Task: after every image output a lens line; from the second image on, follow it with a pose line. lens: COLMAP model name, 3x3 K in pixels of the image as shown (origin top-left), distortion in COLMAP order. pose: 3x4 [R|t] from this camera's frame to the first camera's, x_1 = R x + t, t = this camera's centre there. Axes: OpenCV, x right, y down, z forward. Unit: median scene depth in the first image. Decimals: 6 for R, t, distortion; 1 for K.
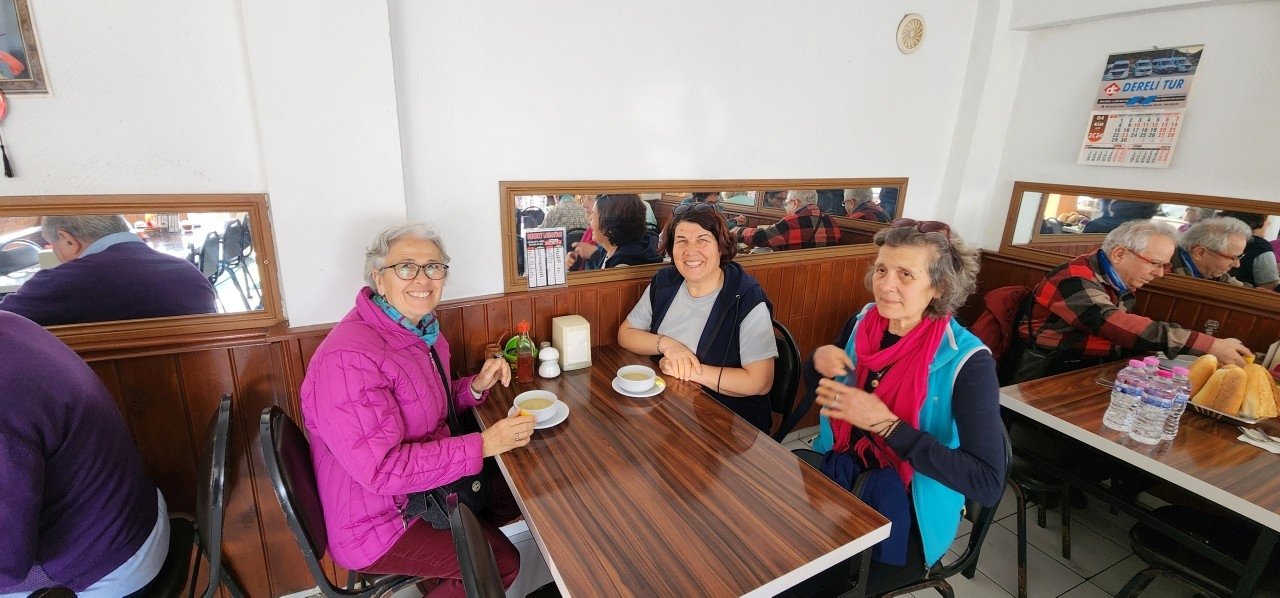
lens RADIAL K [[549.2, 0, 640.0], [0, 549.2, 299.0], [0, 0, 1]] dist [0.010739, -0.000316]
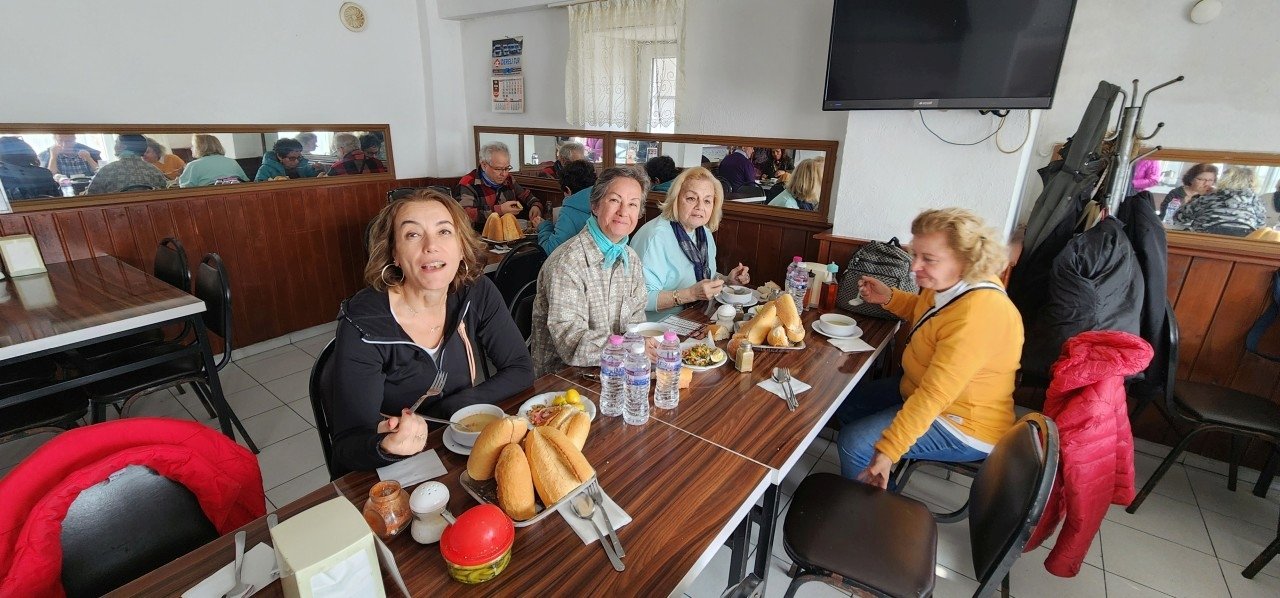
lens RADIAL K [[549.2, 0, 640.0], [0, 549.2, 299.0], [0, 0, 1]] dist [0.010739, -0.000316]
pose [[0.896494, -0.154288, 0.415325, 0.469353], [0.131656, 0.987833, 0.082782, 0.205763], [-0.423044, -0.019533, 0.905899, -0.597183]]
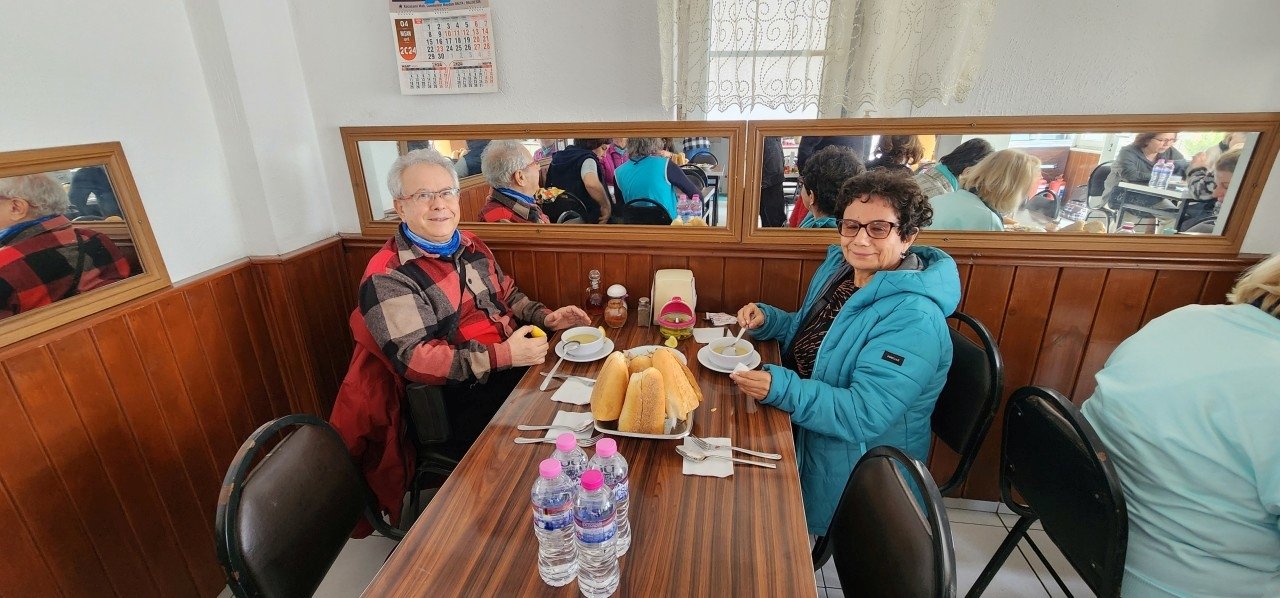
lens RADIAL K [[493.3, 0, 640.0], [0, 493.3, 299.0], [0, 0, 1]] dist [0.000384, 0.000088]
pose [[0.566356, -0.349063, 0.746590, 0.429605], [0.262494, 0.935103, 0.238076, -0.077033], [-0.781242, 0.061139, 0.621227, 0.419064]]
